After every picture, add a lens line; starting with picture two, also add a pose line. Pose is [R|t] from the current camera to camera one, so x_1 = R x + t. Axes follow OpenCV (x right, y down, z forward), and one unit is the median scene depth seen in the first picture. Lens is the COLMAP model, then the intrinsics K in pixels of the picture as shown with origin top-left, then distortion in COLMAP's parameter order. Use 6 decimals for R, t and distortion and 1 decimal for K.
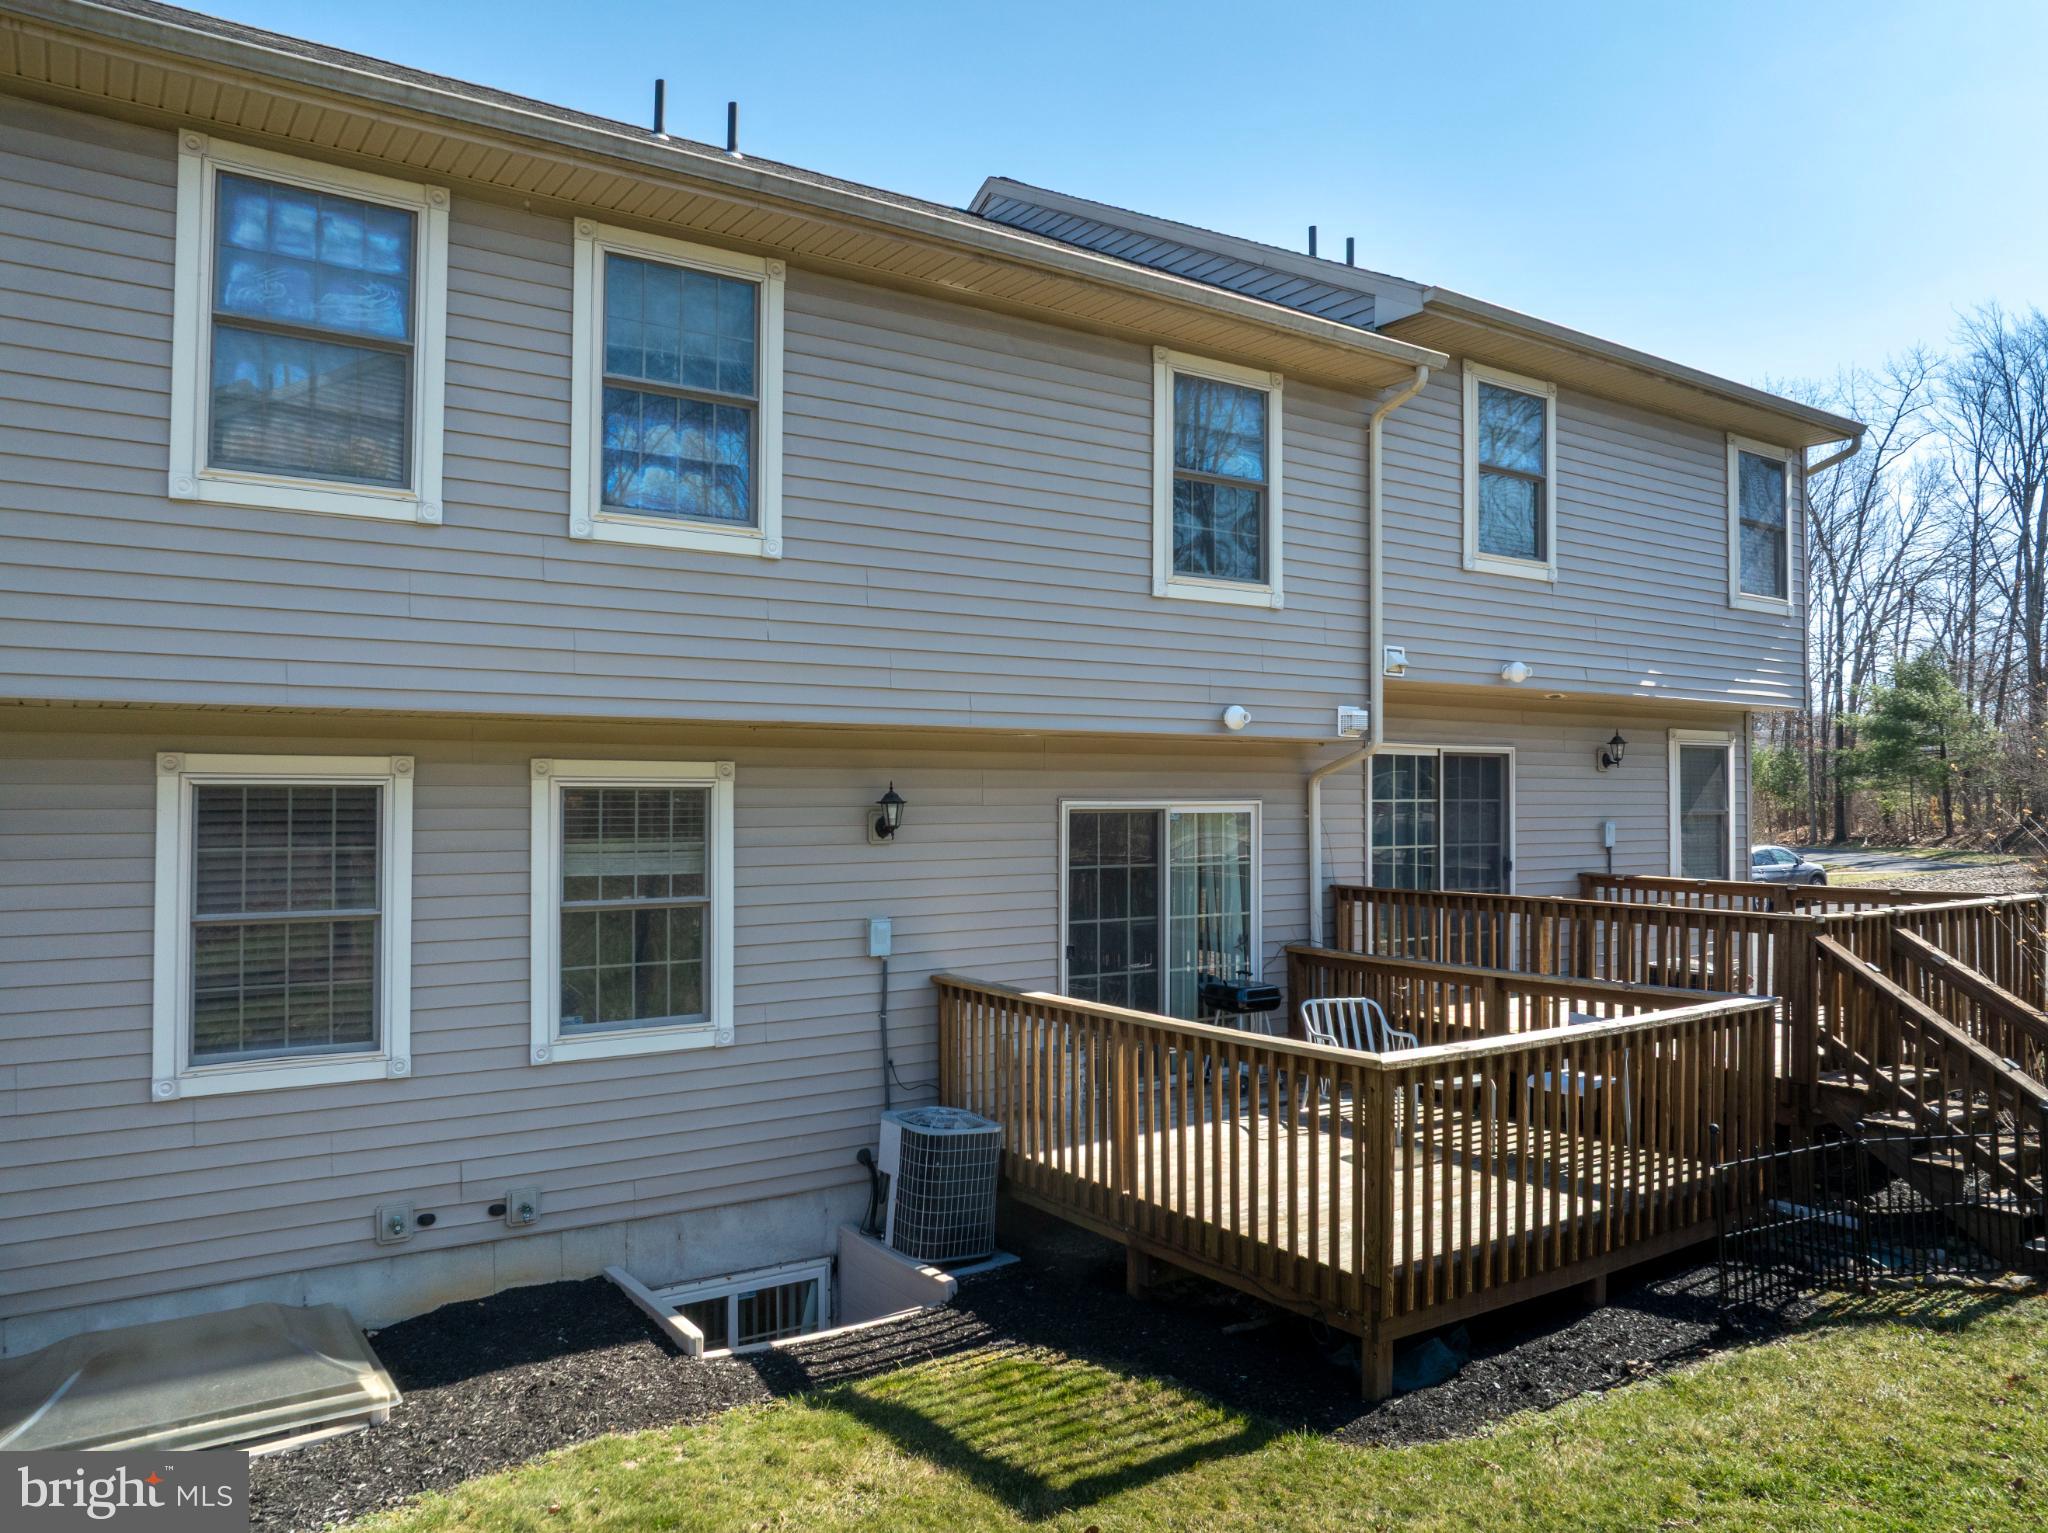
lens RADIAL K [[1512.3, 0, 1023.5], [0, 1512.3, 740.4], [0, 0, 1]] dist [-0.006385, 0.000079]
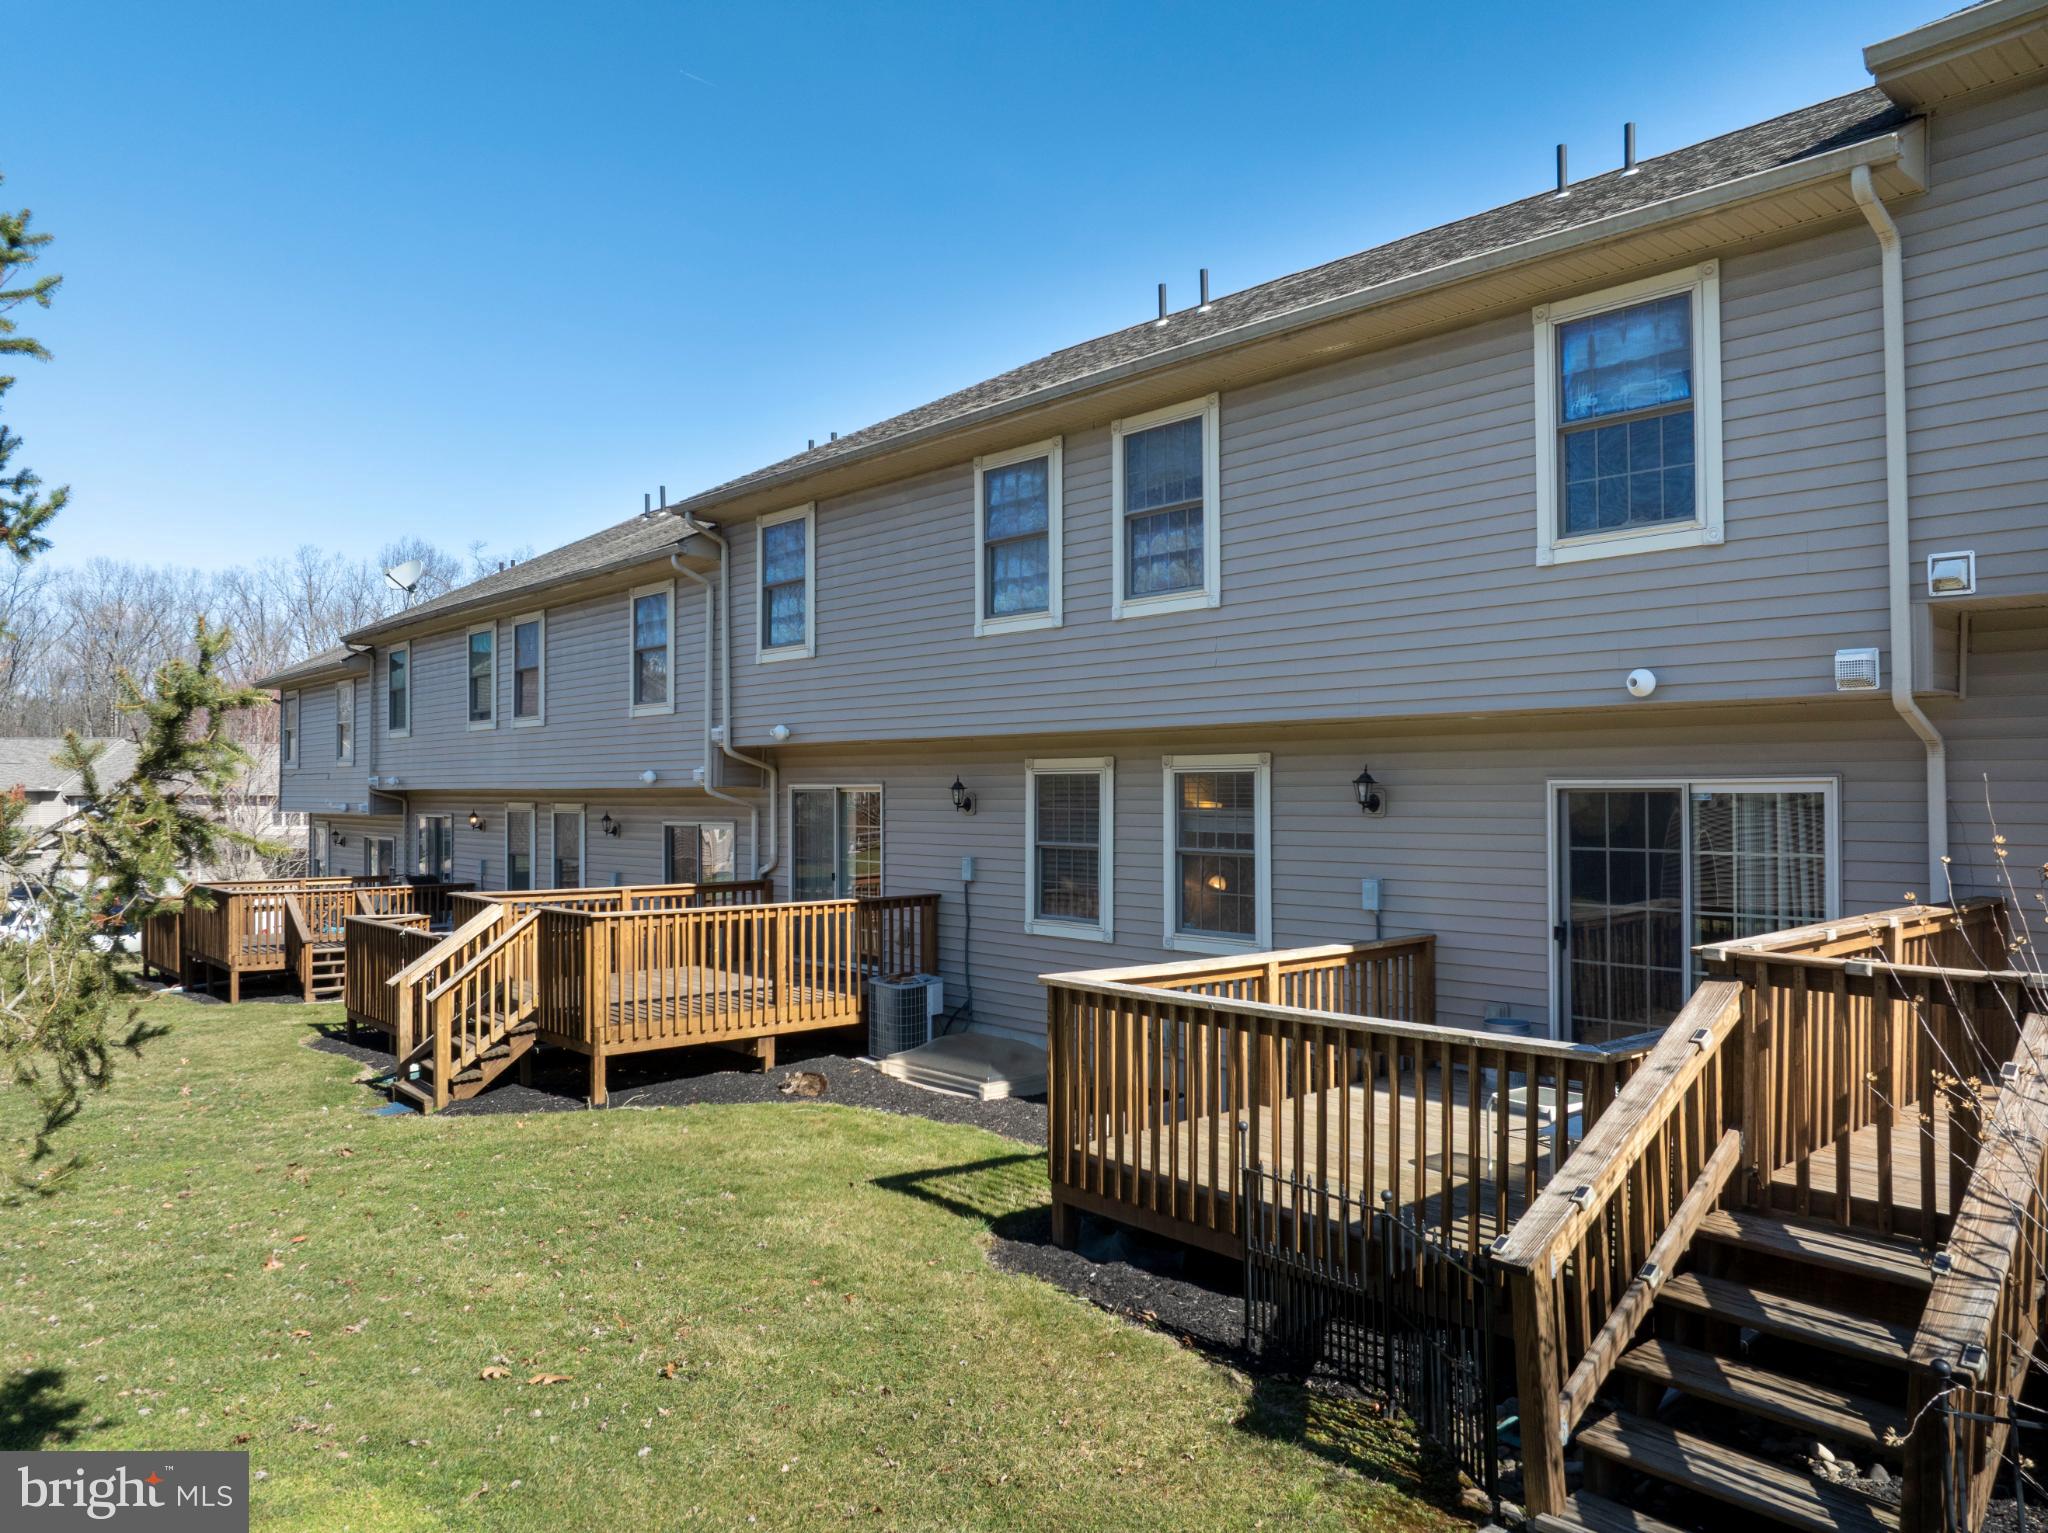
lens RADIAL K [[1439.8, 0, 1024.0], [0, 1439.8, 766.5], [0, 0, 1]] dist [-0.040435, 0.002002]
pose [[0.100163, -0.020565, -0.994759, 1.077821], [0.034910, 0.999243, -0.017143, 0.040994], [0.994358, -0.033010, 0.100805, 0.647895]]
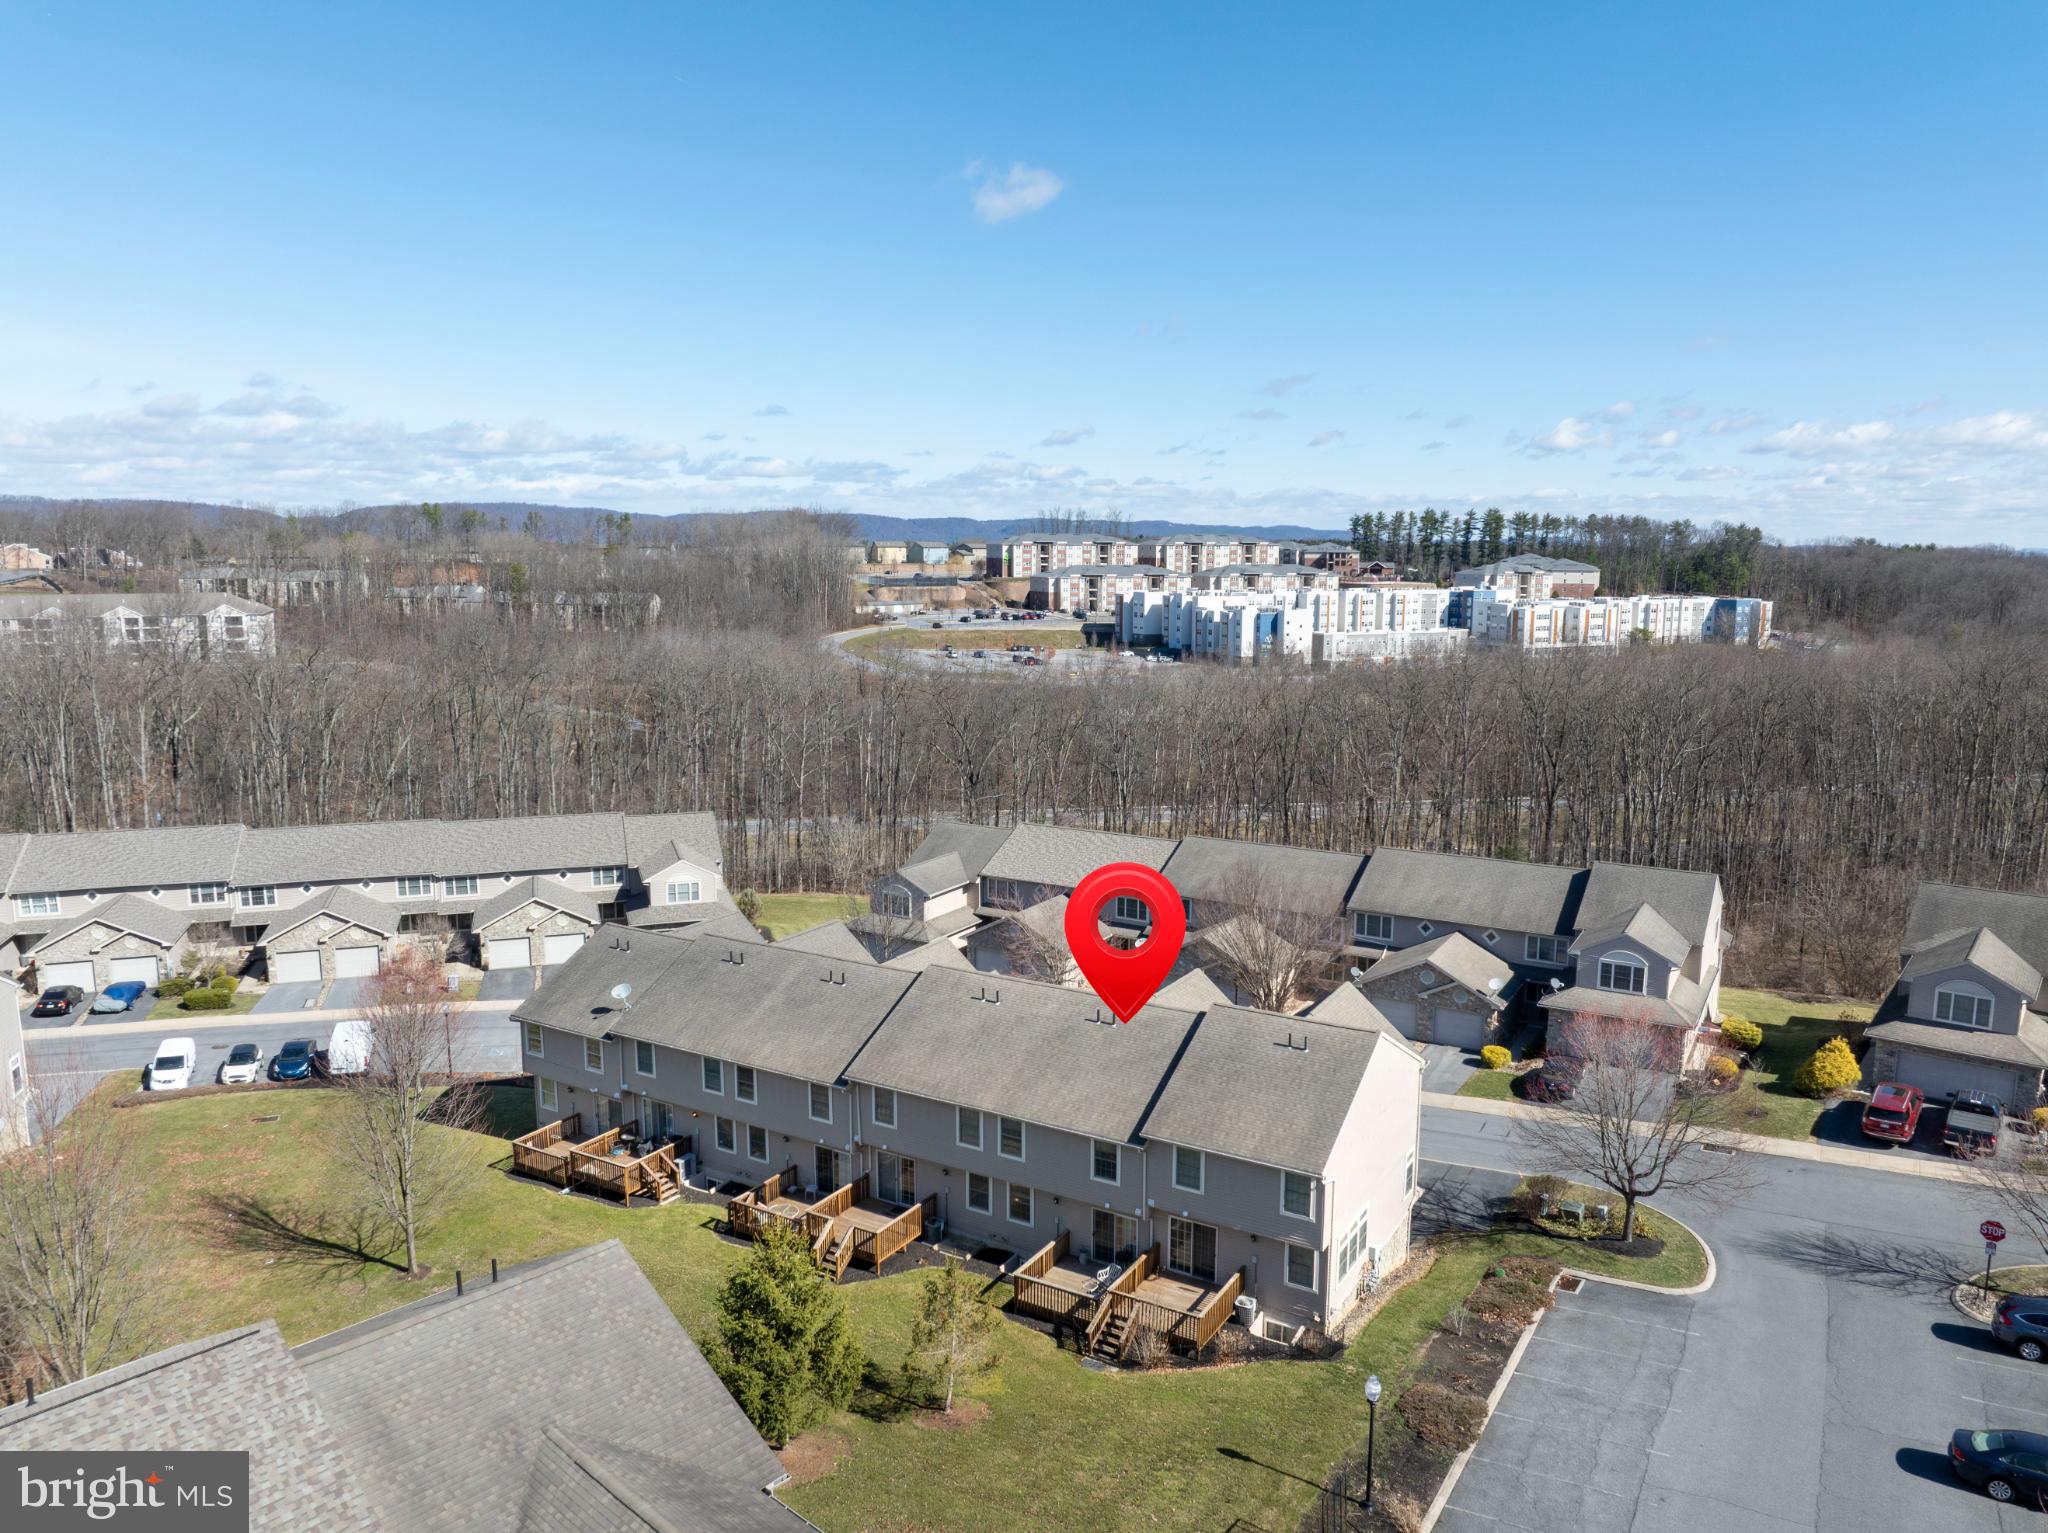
lens RADIAL K [[1439.8, 0, 1024.0], [0, 1439.8, 766.5], [0, 0, 1]] dist [-0.040435, 0.002002]
pose [[0.392841, 0.135155, -0.909620, 4.884244], [0.030275, 0.986704, 0.159683, -2.605450], [0.919108, -0.090269, 0.383526, -1.126485]]
